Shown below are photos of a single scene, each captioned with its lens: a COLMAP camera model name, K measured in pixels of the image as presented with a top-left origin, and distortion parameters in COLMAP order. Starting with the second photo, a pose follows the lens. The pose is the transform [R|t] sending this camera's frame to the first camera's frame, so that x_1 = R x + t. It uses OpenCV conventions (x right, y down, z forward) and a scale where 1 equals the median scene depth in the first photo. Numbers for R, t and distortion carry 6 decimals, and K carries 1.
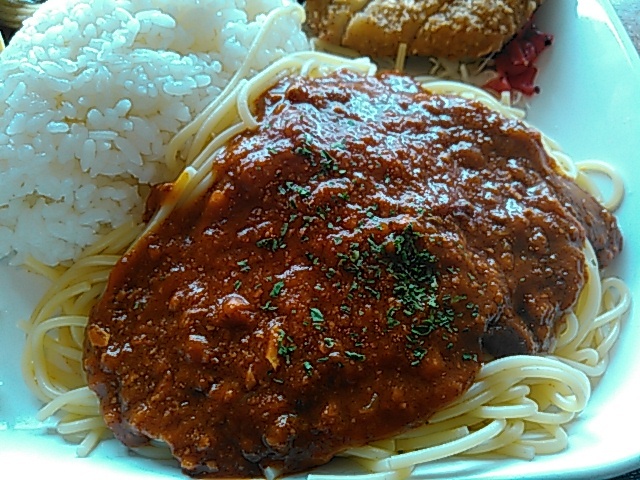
lens RADIAL K [[607.1, 0, 320.0], [0, 607.1, 240.0], [0, 0, 1]] dist [-0.002415, -0.077353]
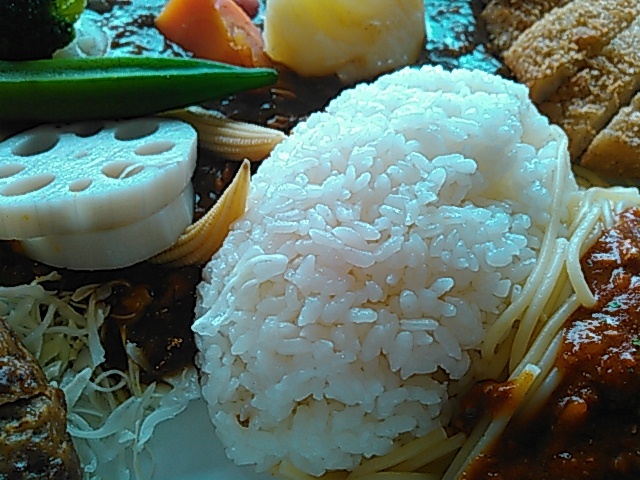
lens RADIAL K [[607.1, 0, 320.0], [0, 607.1, 240.0], [0, 0, 1]] dist [-0.002415, -0.077353]
pose [[0.999971, -0.003421, -0.006802, -0.463375], [0.002873, 0.996873, -0.078969, -0.212366], [0.007051, 0.078947, 0.996854, 0.218966]]
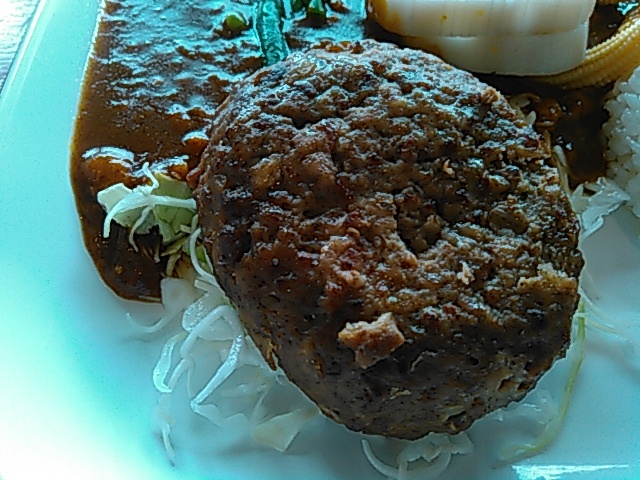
lens RADIAL K [[607.1, 0, 320.0], [0, 607.1, 240.0], [0, 0, 1]] dist [-0.002415, -0.077353]
pose [[0.997533, 0.047721, -0.051477, -1.059523], [-0.049793, 0.997968, -0.039752, 0.065745], [0.049475, 0.042217, 0.997883, 0.180942]]
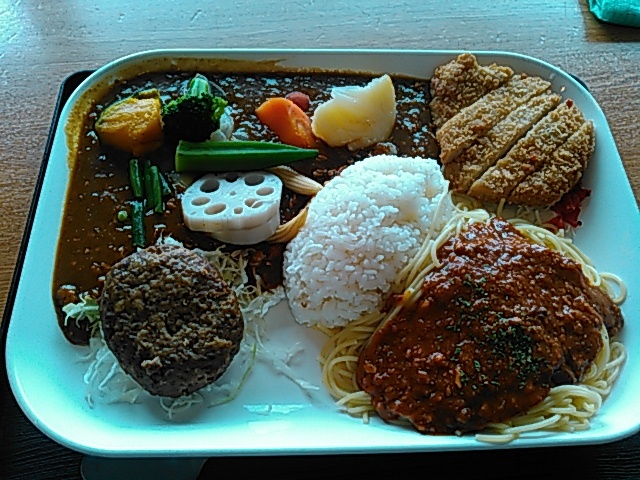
lens RADIAL K [[607.1, 0, 320.0], [0, 607.1, 240.0], [0, 0, 1]] dist [-0.002415, -0.077353]
pose [[0.998572, 0.029386, -0.044622, -0.427464], [-0.028430, 0.999356, 0.021902, -0.314189], [0.045237, -0.020602, 0.998764, -1.068329]]
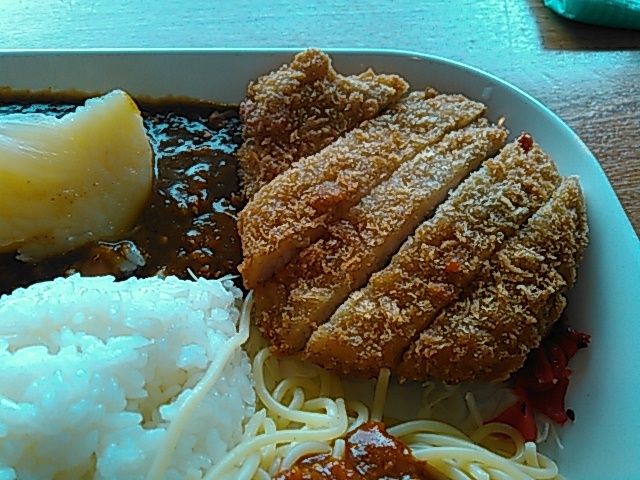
lens RADIAL K [[607.1, 0, 320.0], [0, 607.1, 240.0], [0, 0, 1]] dist [-0.002415, -0.077353]
pose [[0.999893, -0.008746, 0.011741, 0.073814], [0.009782, 0.995771, -0.091346, -0.569193], [-0.010893, 0.091452, 0.995750, 0.379783]]
